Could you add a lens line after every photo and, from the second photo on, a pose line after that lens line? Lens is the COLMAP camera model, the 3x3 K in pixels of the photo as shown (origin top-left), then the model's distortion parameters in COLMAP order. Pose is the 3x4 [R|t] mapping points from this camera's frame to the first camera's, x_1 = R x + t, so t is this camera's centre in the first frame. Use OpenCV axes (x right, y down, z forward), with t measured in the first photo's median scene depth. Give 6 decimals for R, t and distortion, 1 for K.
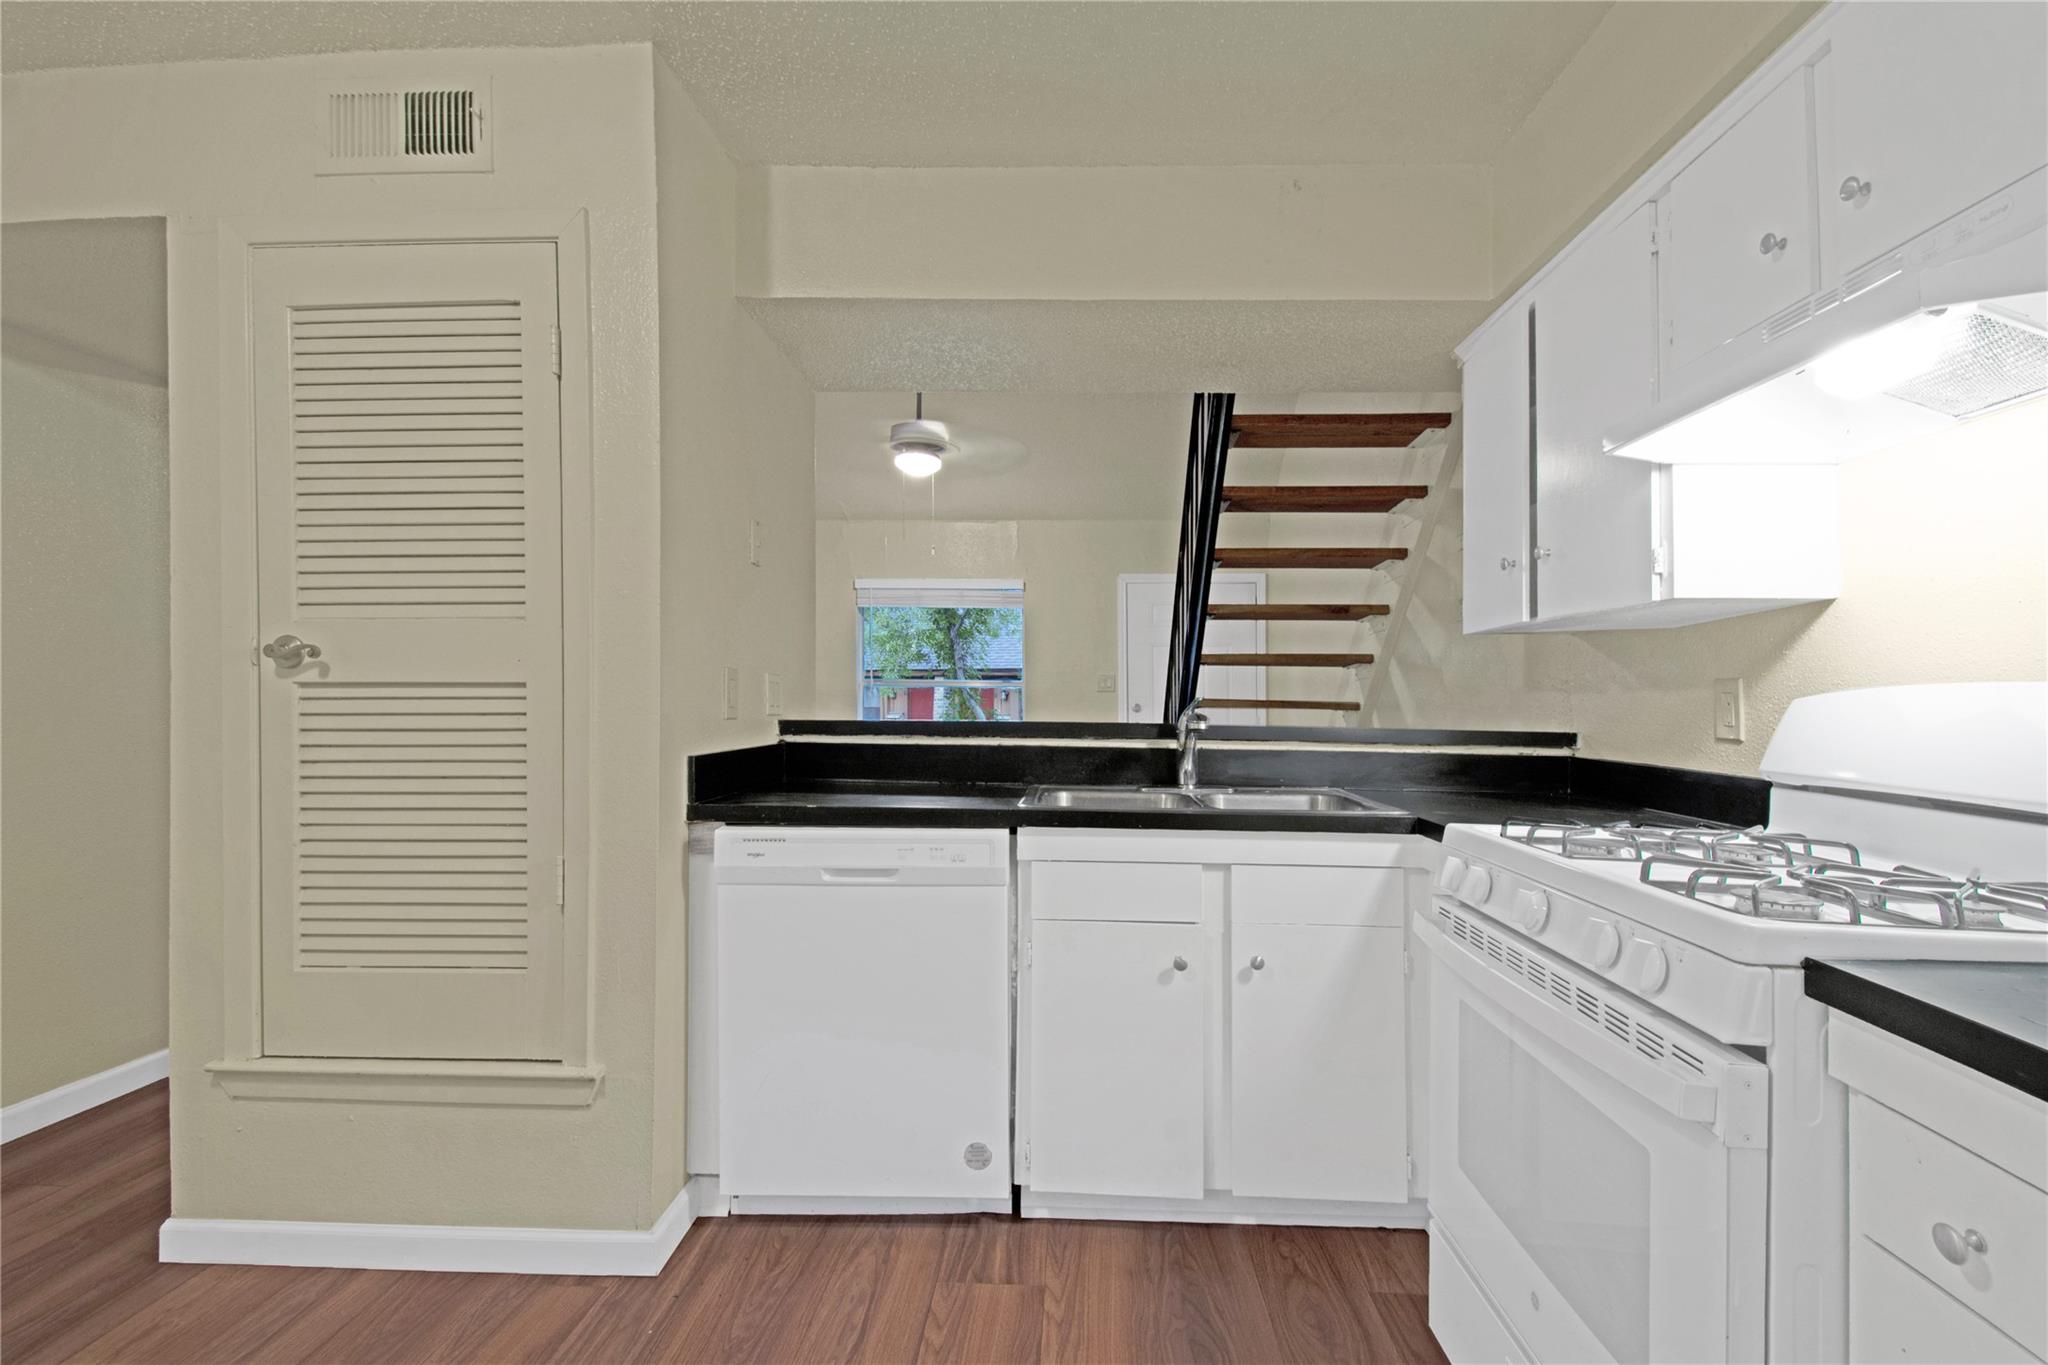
lens RADIAL K [[954.2, 0, 1033.8], [0, 954.2, 684.5], [0, 0, 1]] dist [-0.001436, -0.000642]
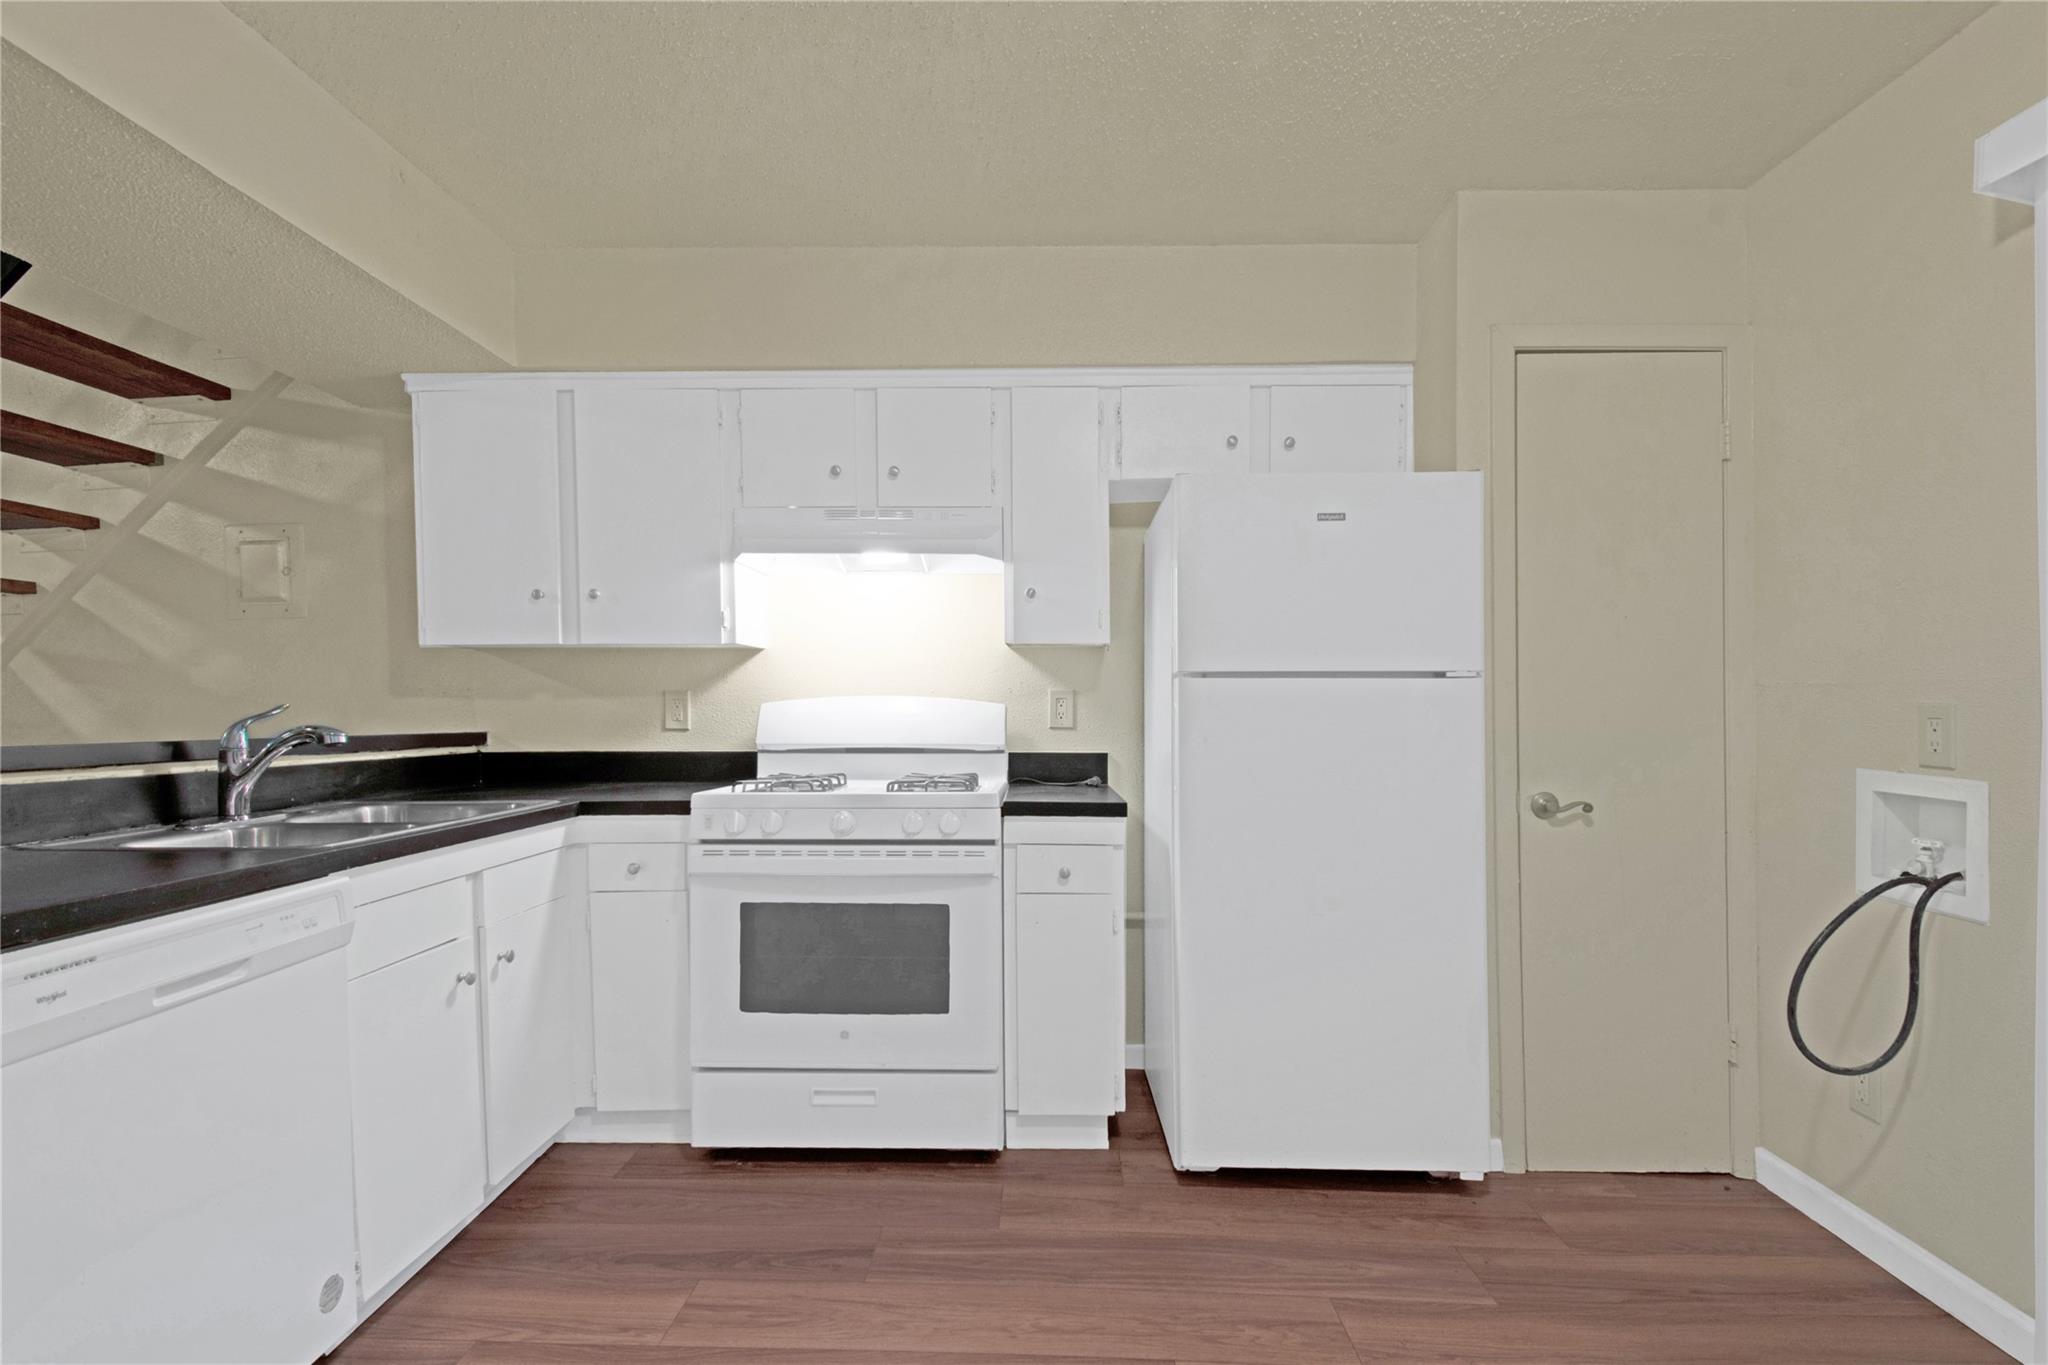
lens RADIAL K [[954.2, 0, 1032.8], [0, 954.2, 695.9], [0, 0, 1]] dist [-0.001436, -0.000642]
pose [[-0.008010, -0.001937, 0.999966, -0.842763], [-0.013276, 0.999910, 0.001831, -0.008218], [-0.999880, -0.013261, -0.008035, 0.430537]]
